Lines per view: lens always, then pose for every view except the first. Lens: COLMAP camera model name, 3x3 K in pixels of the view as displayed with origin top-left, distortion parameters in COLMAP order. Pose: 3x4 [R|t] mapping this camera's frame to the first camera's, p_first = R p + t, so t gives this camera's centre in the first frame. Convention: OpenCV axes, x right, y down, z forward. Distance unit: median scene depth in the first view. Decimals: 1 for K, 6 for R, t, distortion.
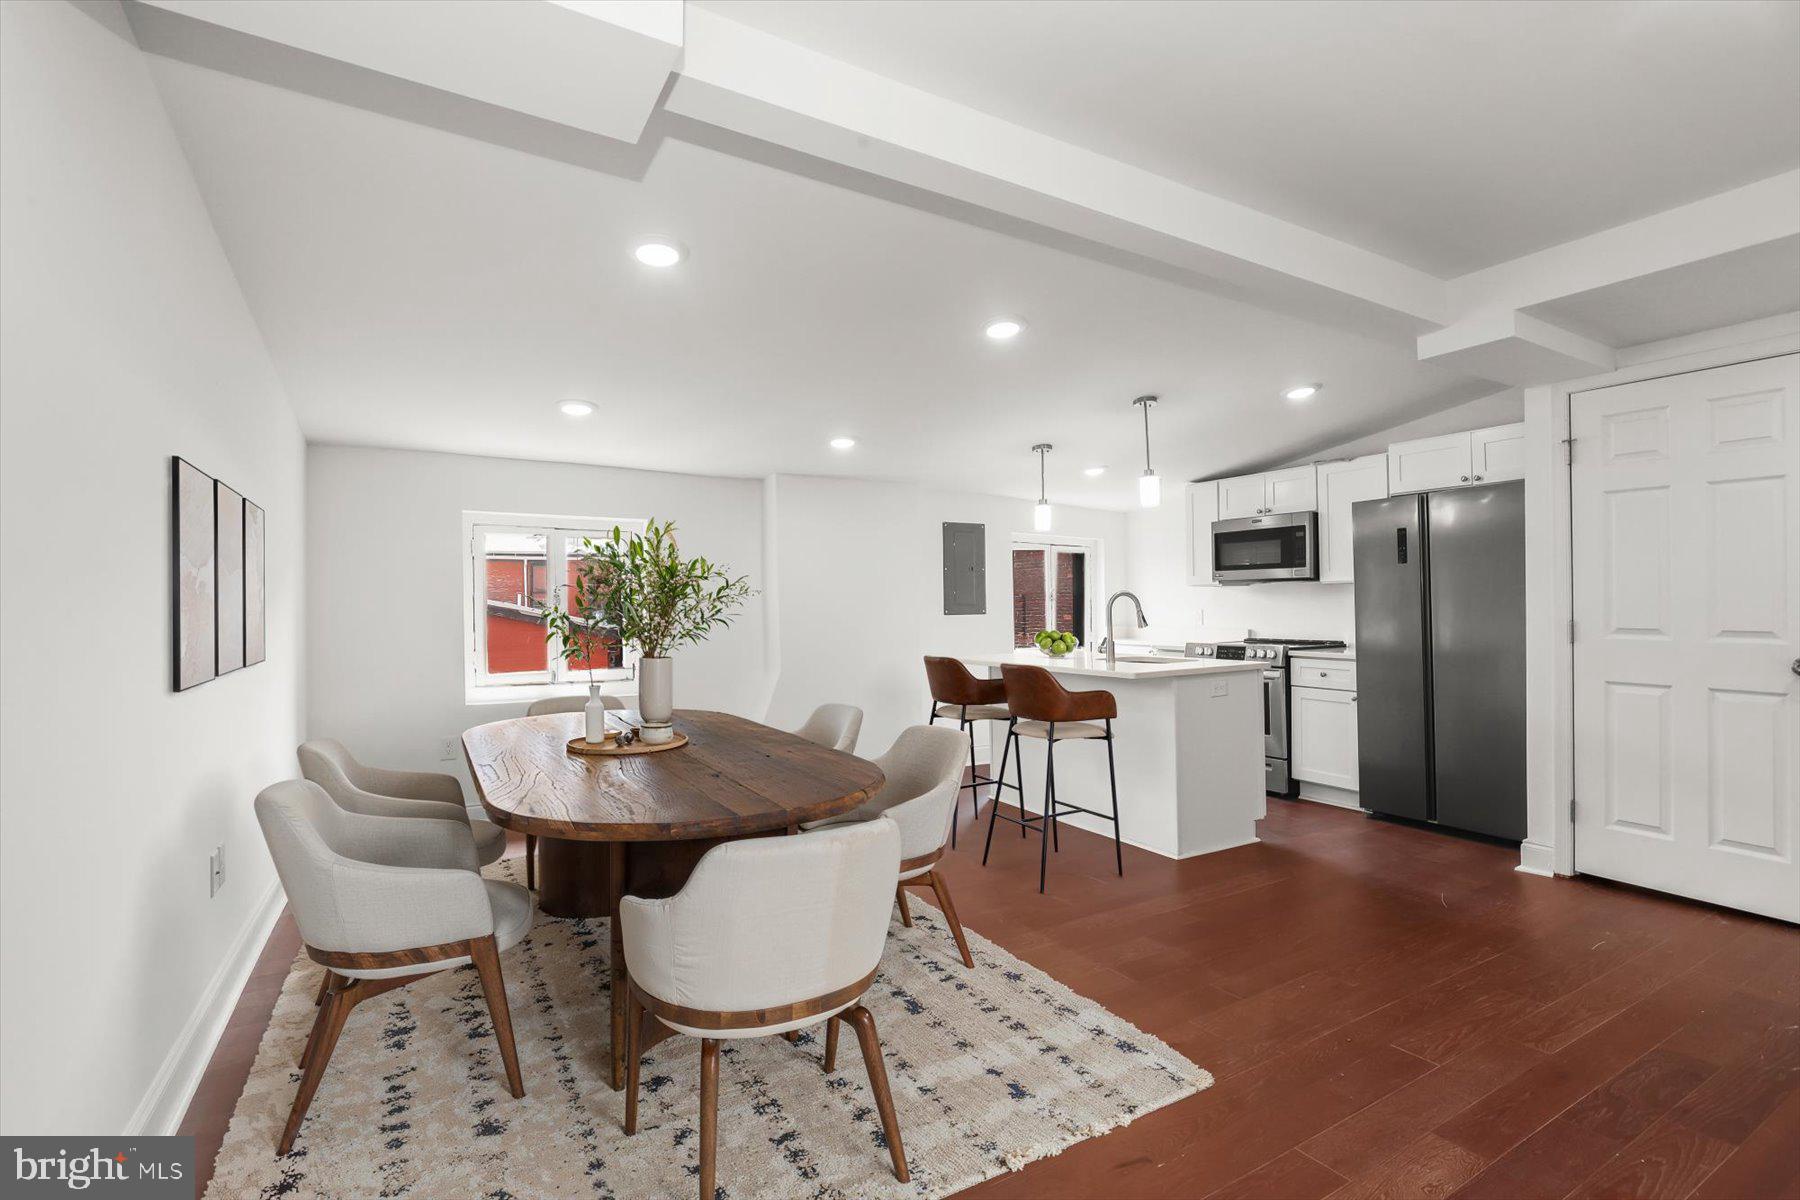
lens RADIAL K [[850.7, 0, 884.1], [0, 850.7, 599.5], [0, 0, 1]] dist [-0.011559, 0.001619]
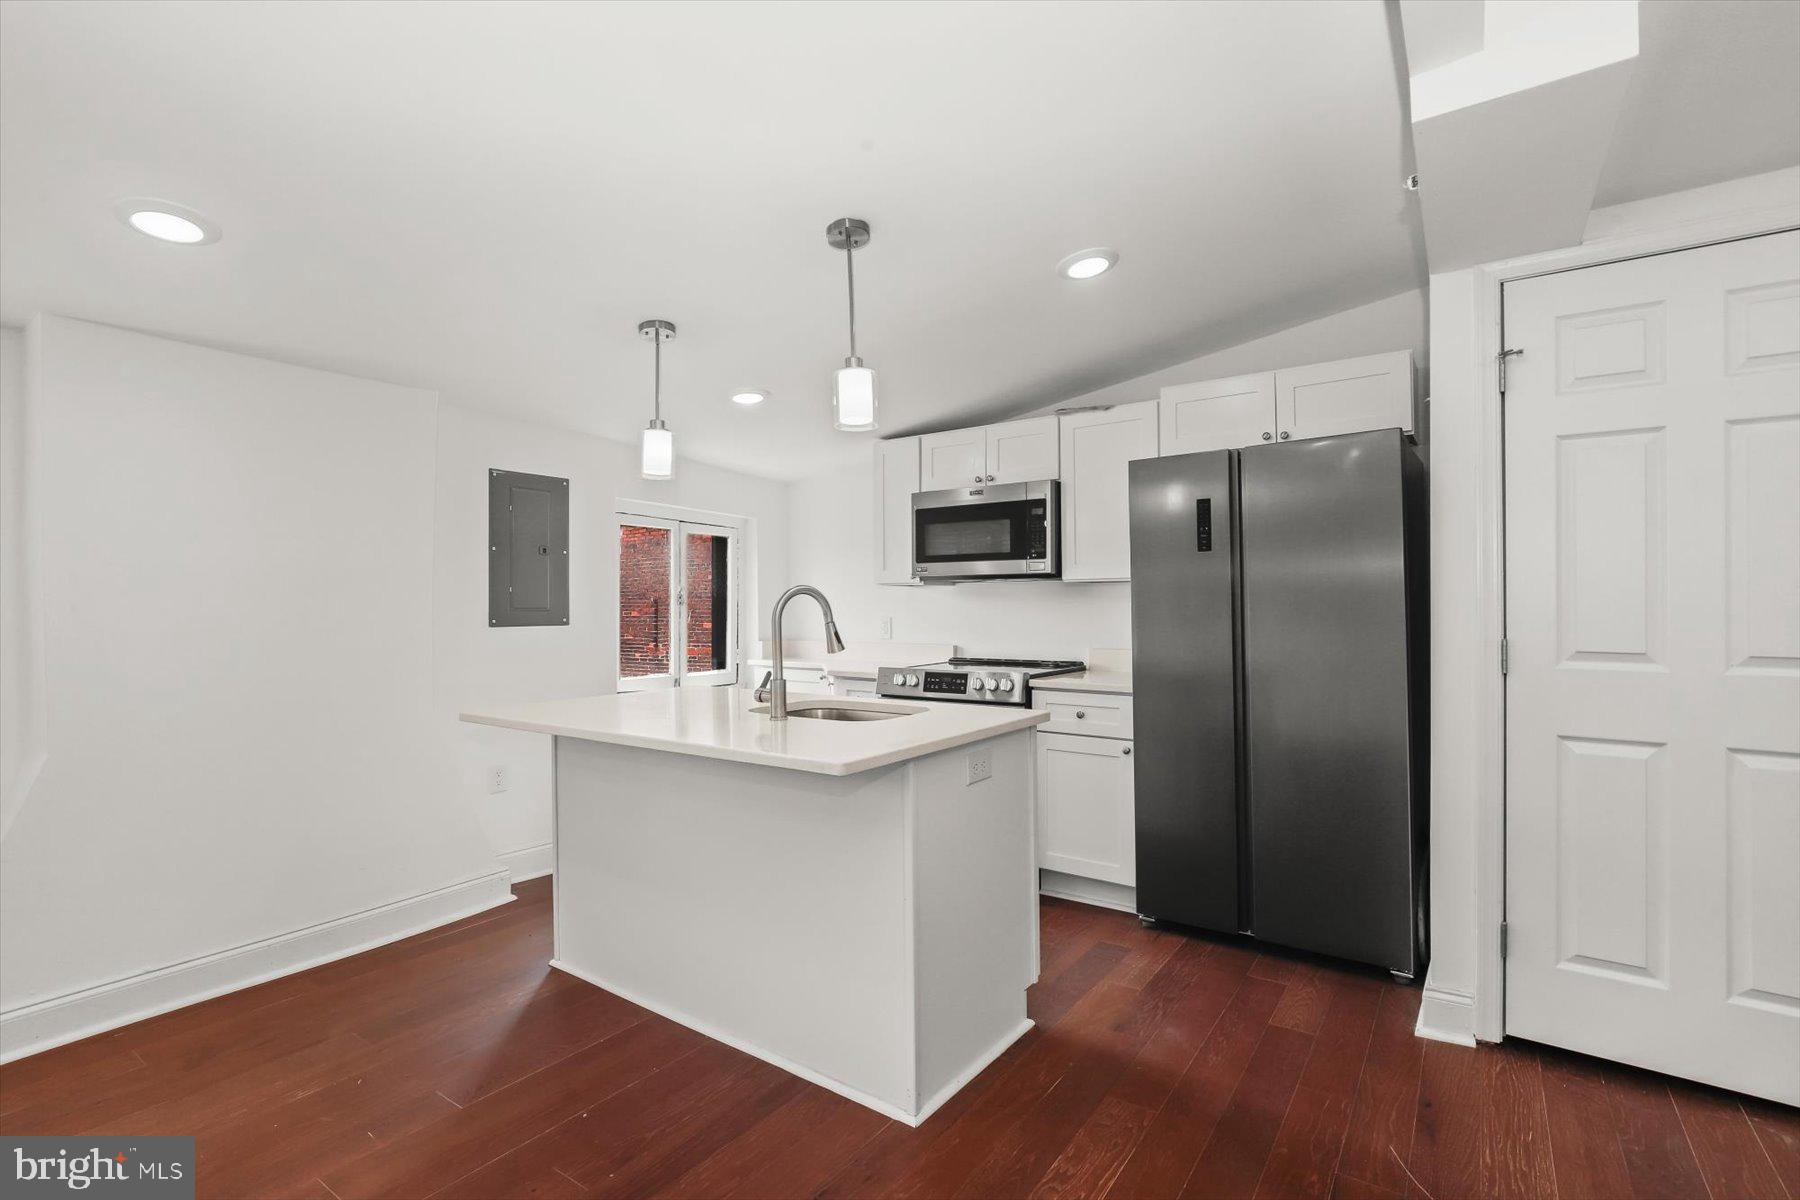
lens RADIAL K [[850.7, 0, 934.5], [0, 850.7, 605.8], [0, 0, 1]] dist [-0.011559, 0.001619]
pose [[0.890644, 0.008245, 0.454626, 0.097570], [-0.008449, 0.999963, -0.001583, 0.003001], [-0.454622, -0.002431, 0.890681, 0.425893]]
